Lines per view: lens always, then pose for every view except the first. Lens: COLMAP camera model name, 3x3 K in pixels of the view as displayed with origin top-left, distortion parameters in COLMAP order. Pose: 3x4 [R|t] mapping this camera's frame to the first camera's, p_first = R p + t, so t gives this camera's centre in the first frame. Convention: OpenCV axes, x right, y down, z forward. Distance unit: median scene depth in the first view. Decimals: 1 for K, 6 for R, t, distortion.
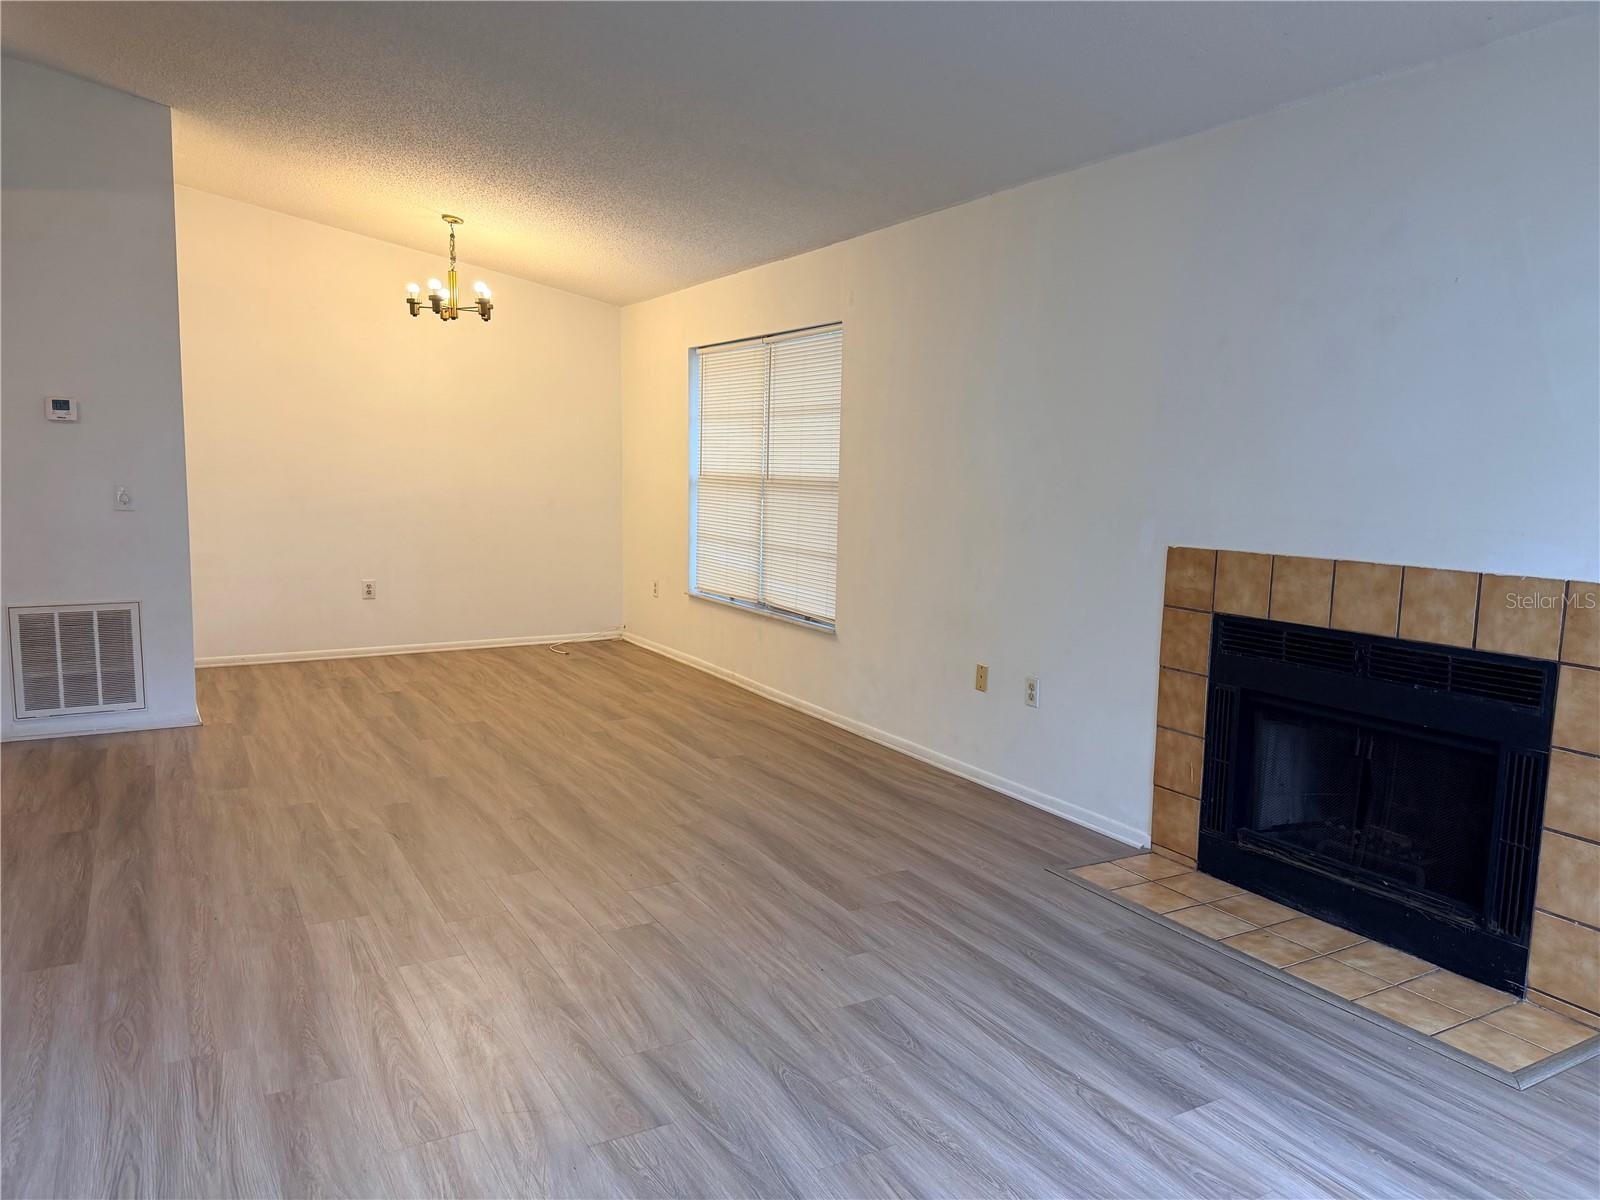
lens RADIAL K [[1128.2, 0, 794.5], [0, 1128.2, 615.6], [0, 0, 1]] dist [0.061811, -0.058512]
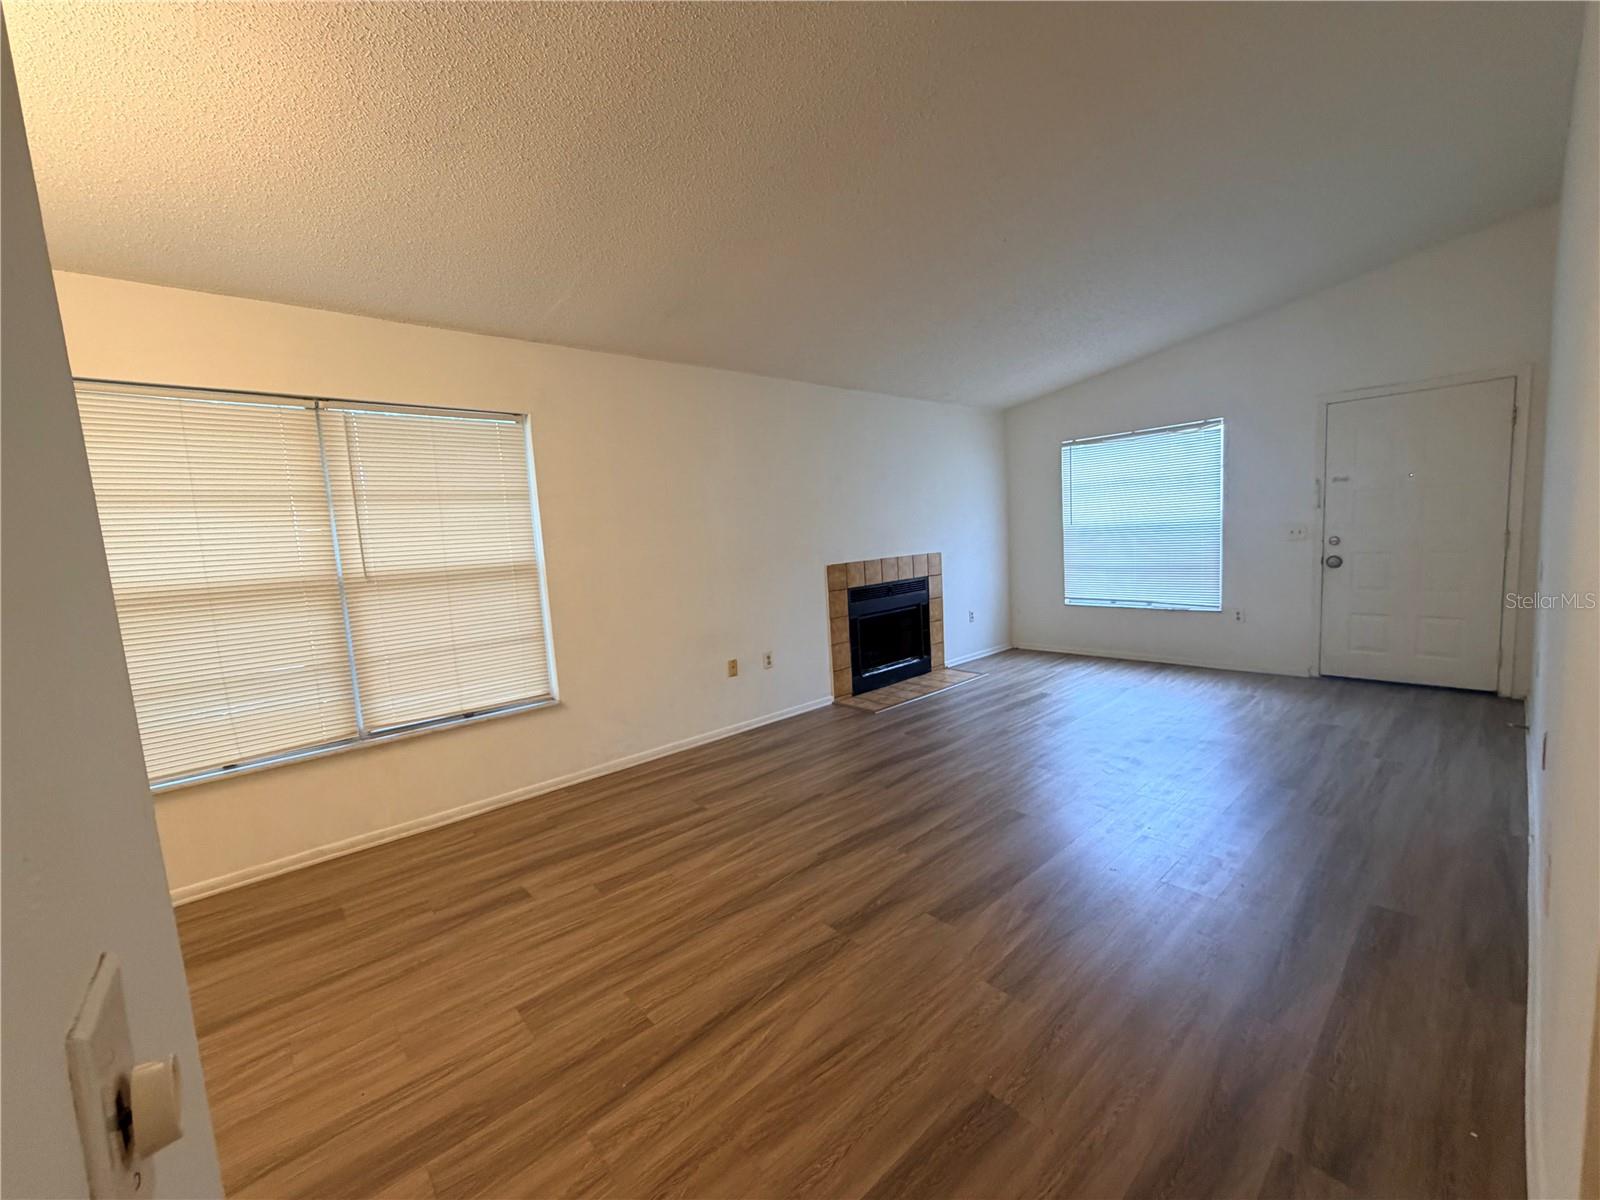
lens RADIAL K [[644.9, 0, 799.7], [0, 644.9, 606.7], [0, 0, 1]] dist [0.011472, -0.000106]
pose [[-0.218828, -0.121404, 0.968182, -0.893437], [0.181778, 0.969788, 0.162691, -0.197223], [-0.958682, 0.211595, -0.190148, 1.306114]]
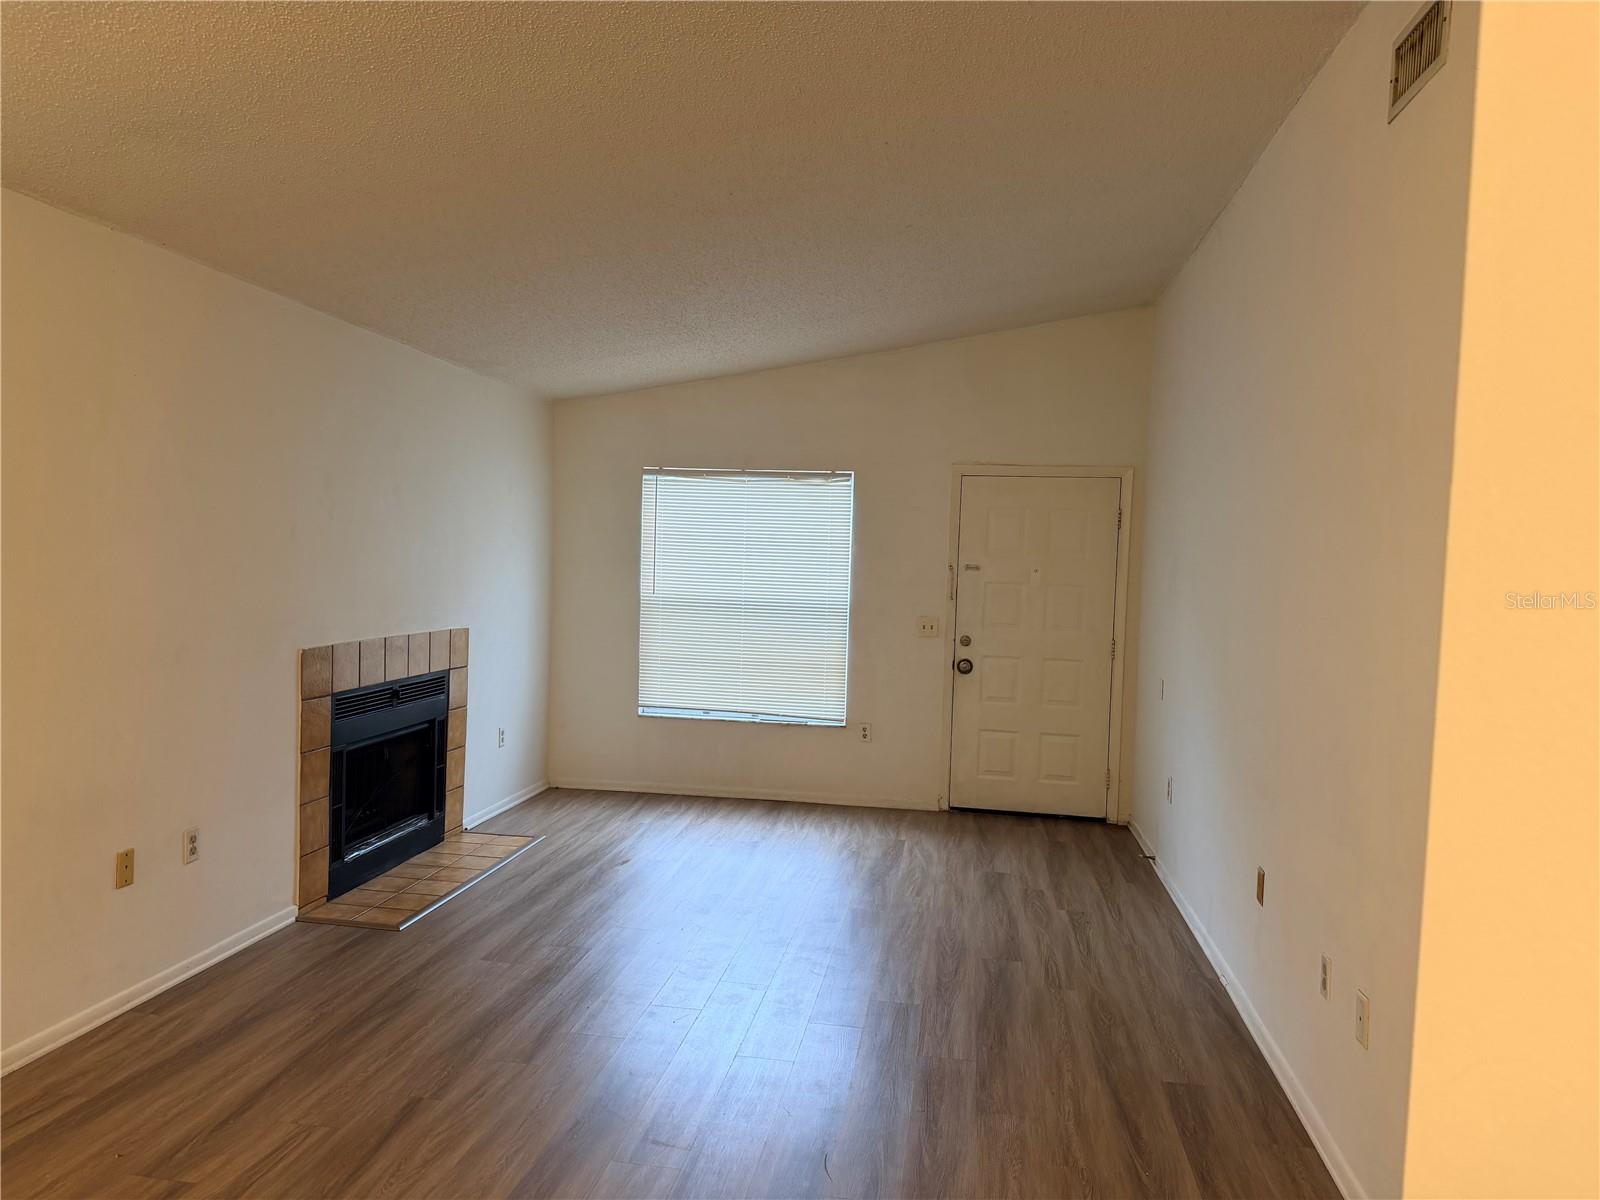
lens RADIAL K [[1128.2, 0, 796.2], [0, 1128.2, 604.4], [0, 0, 1]] dist [0.061811, -0.058512]
pose [[-0.783091, -0.071767, 0.617752, -0.779849], [0.033419, 0.987028, 0.157031, -0.271586], [-0.621008, 0.143614, -0.770535, 1.573131]]
